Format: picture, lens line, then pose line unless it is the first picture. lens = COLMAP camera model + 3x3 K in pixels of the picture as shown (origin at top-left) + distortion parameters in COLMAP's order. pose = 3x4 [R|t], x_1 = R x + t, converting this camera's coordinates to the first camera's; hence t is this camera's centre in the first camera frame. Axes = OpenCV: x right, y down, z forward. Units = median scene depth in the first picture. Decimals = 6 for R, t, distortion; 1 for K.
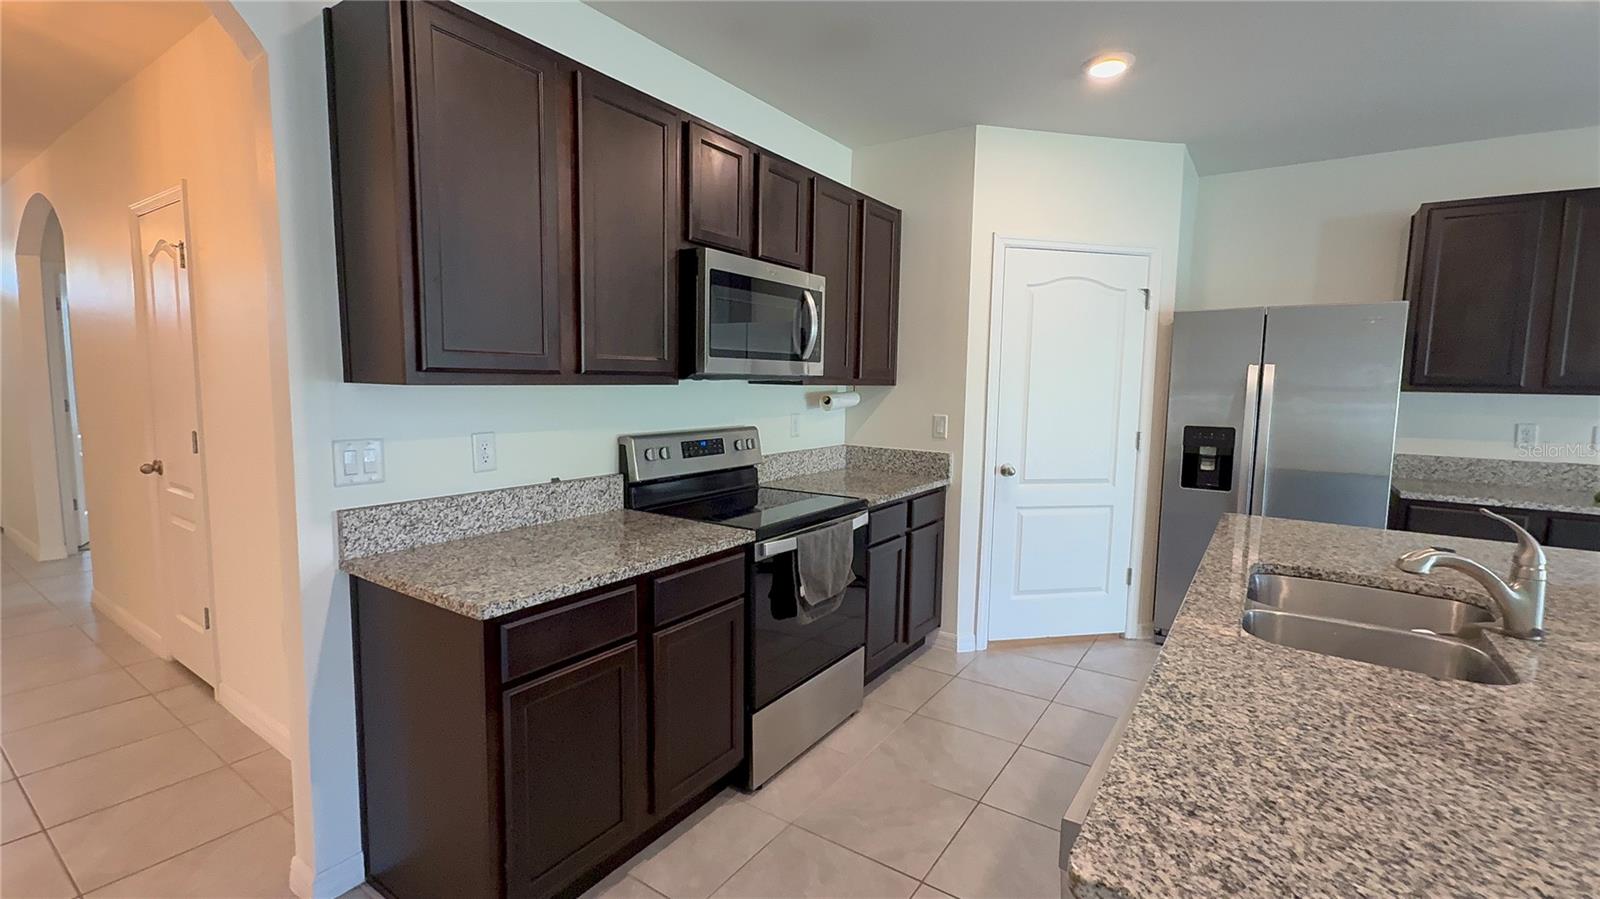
lens RADIAL K [[697.4, 0, 800.0], [0, 697.4, 449.5], [0, 0, 1]] dist [0.001797, 0.000755]
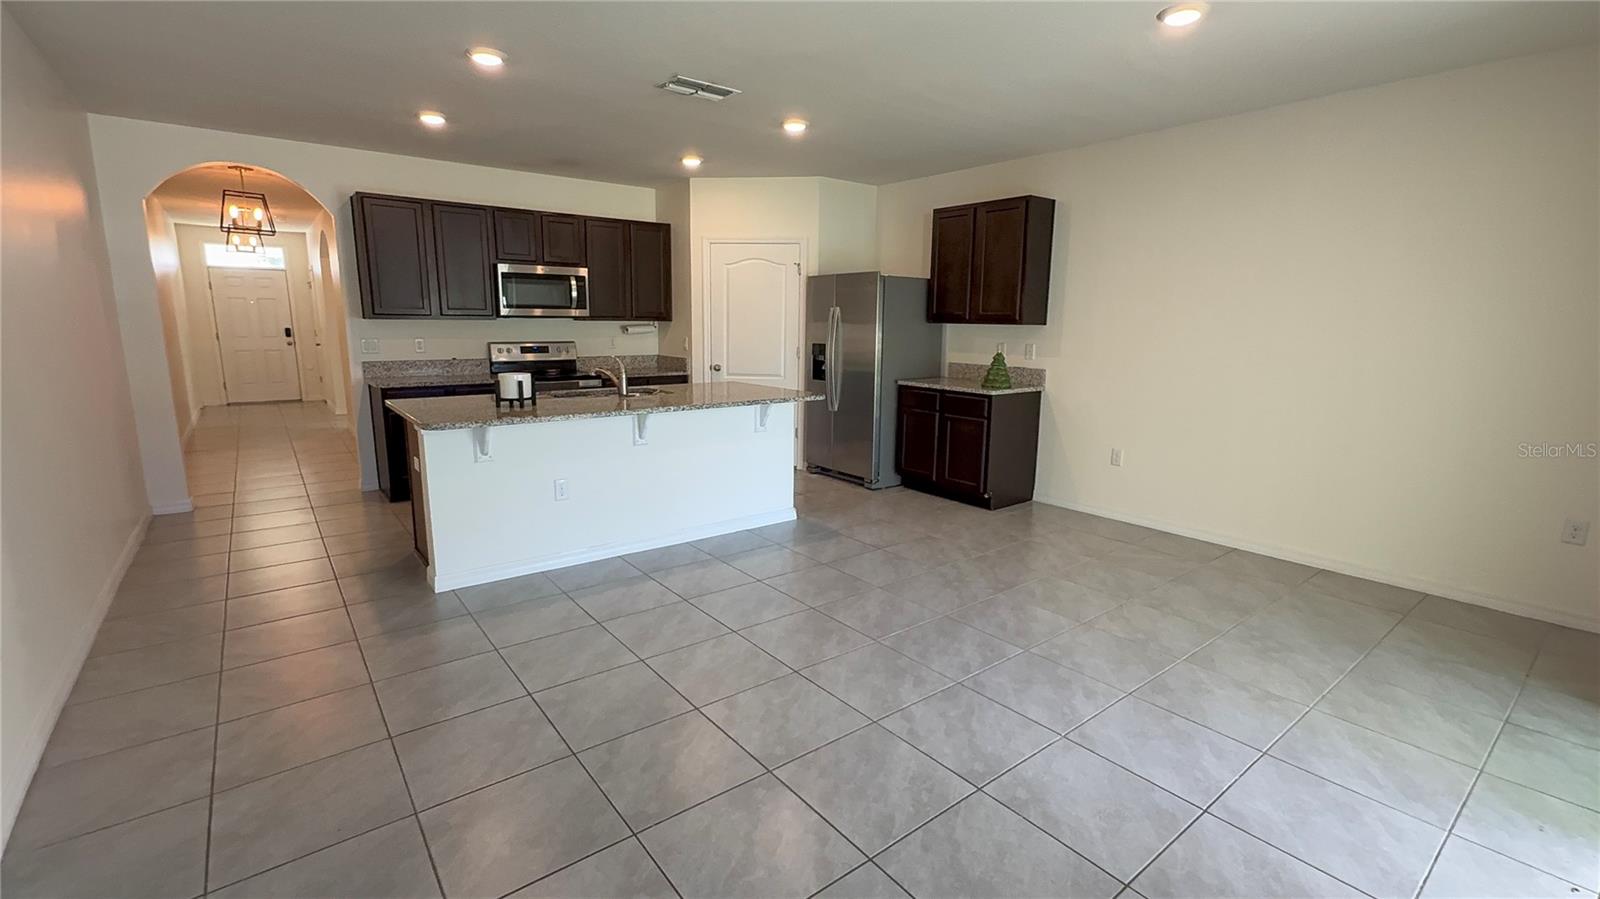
lens RADIAL K [[694.5, 0, 801.3], [0, 694.5, 446.3], [0, 0, 1]] dist [0.001915, 0.000238]
pose [[0.954286, 0.048172, -0.294988, 1.379952], [-0.025616, 0.996477, 0.079855, 0.110269], [0.297795, -0.068648, 0.952158, -0.889224]]
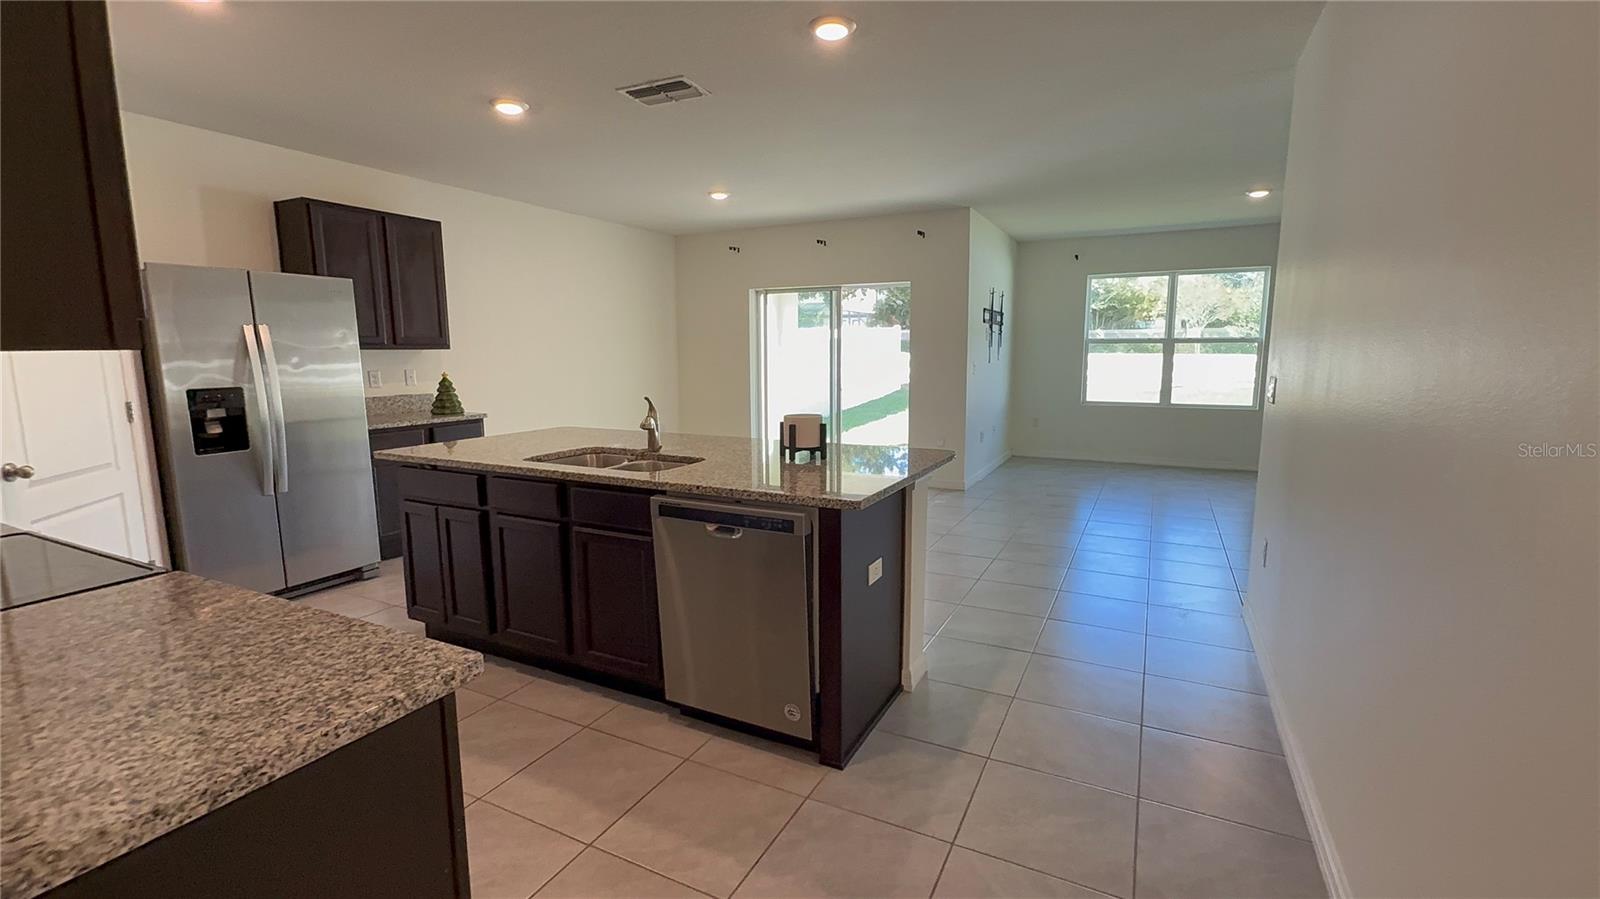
lens RADIAL K [[697.4, 0, 800.0], [0, 697.4, 449.5], [0, 0, 1]] dist [0.001797, 0.000755]
pose [[-0.124605, -0.158635, 0.979443, -0.647813], [0.102524, 0.979794, 0.171735, -0.043724], [-0.986895, 0.121815, -0.105823, 0.394366]]
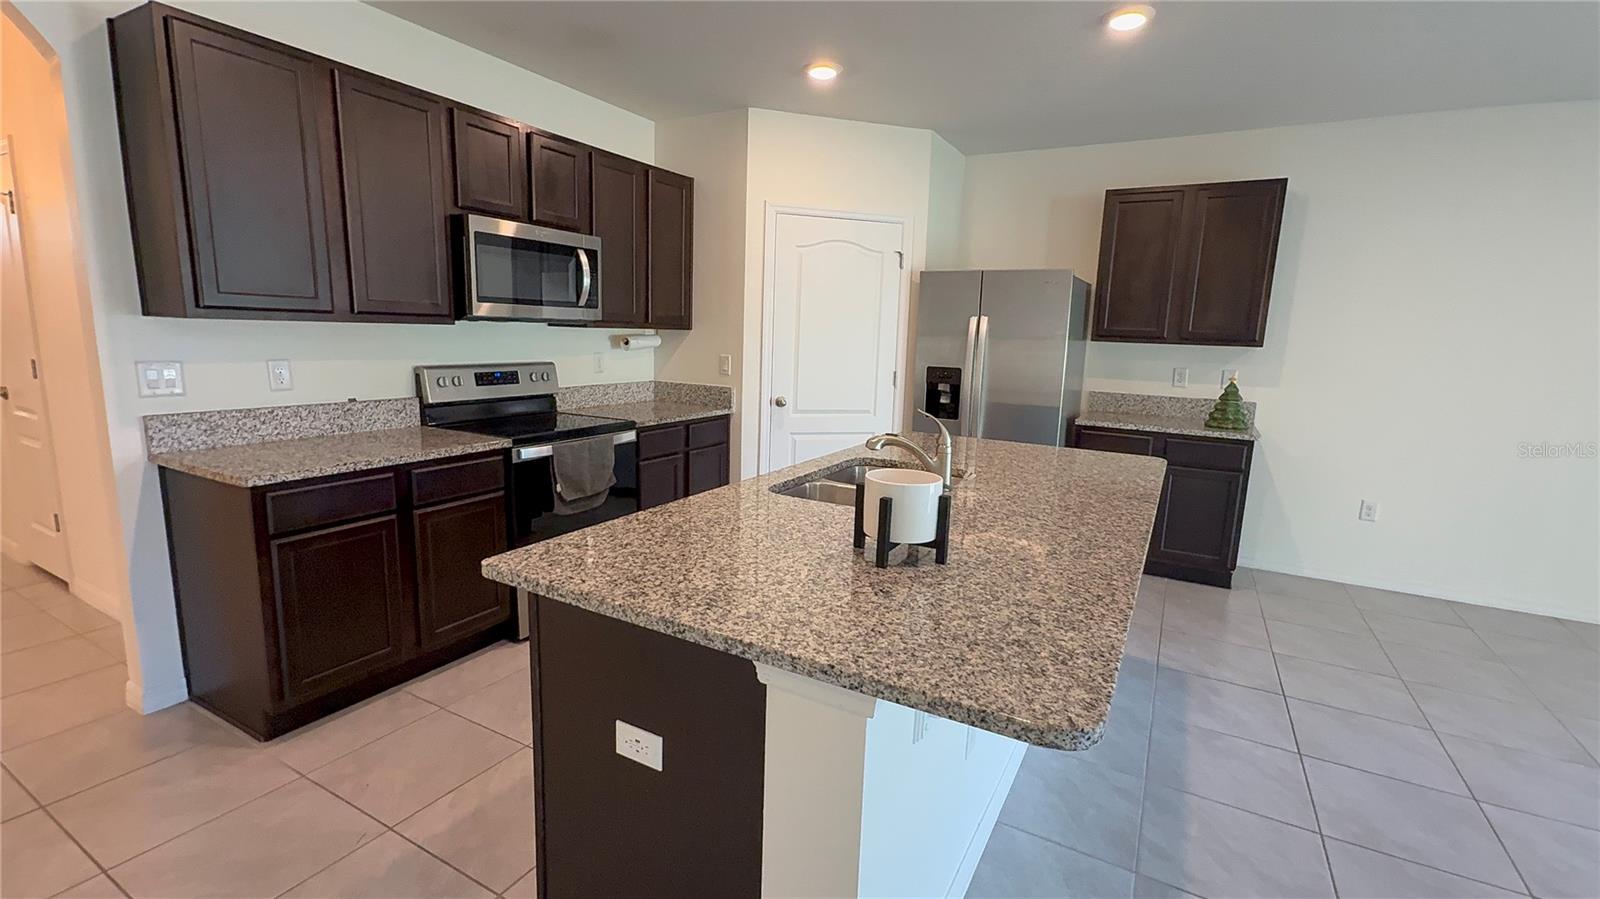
lens RADIAL K [[694.5, 0, 801.3], [0, 694.5, 446.3], [0, 0, 1]] dist [0.001915, 0.000238]
pose [[0.995495, -0.000221, 0.094814, 0.286338], [-0.006230, 0.997683, 0.067741, 0.032169], [-0.094610, -0.068027, 0.993187, -0.270461]]
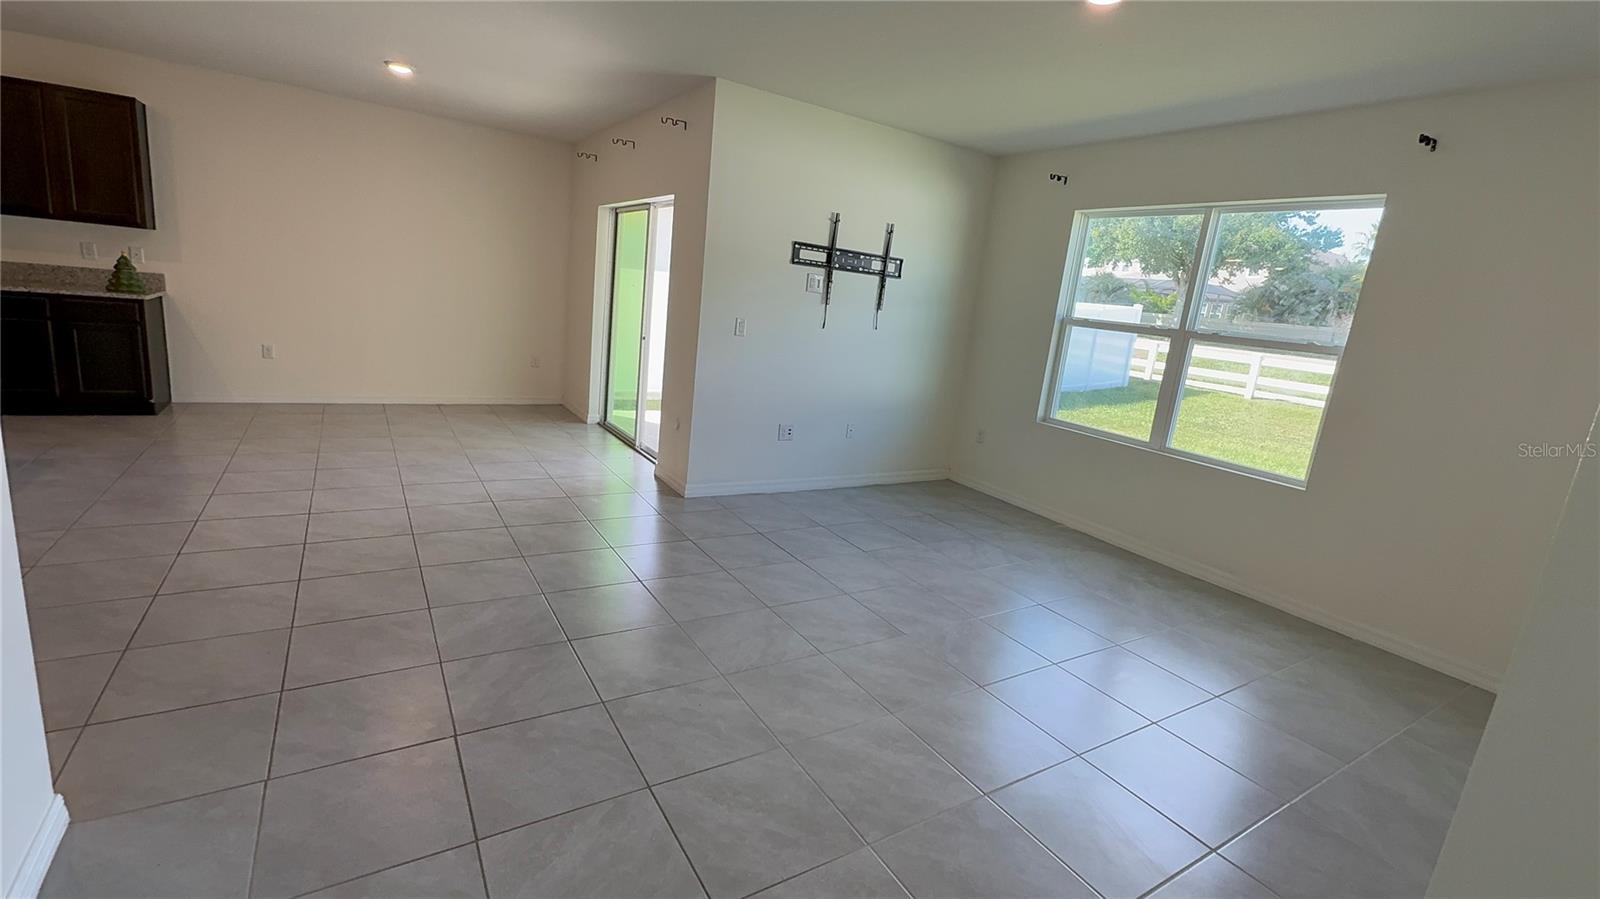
lens RADIAL K [[694.5, 0, 801.3], [0, 694.5, 446.3], [0, 0, 1]] dist [0.001915, 0.000238]
pose [[0.392301, -0.171495, 0.903709, 0.259286], [-0.007448, 0.981842, 0.189555, 0.127889], [-0.919807, -0.081093, 0.383900, -1.334550]]
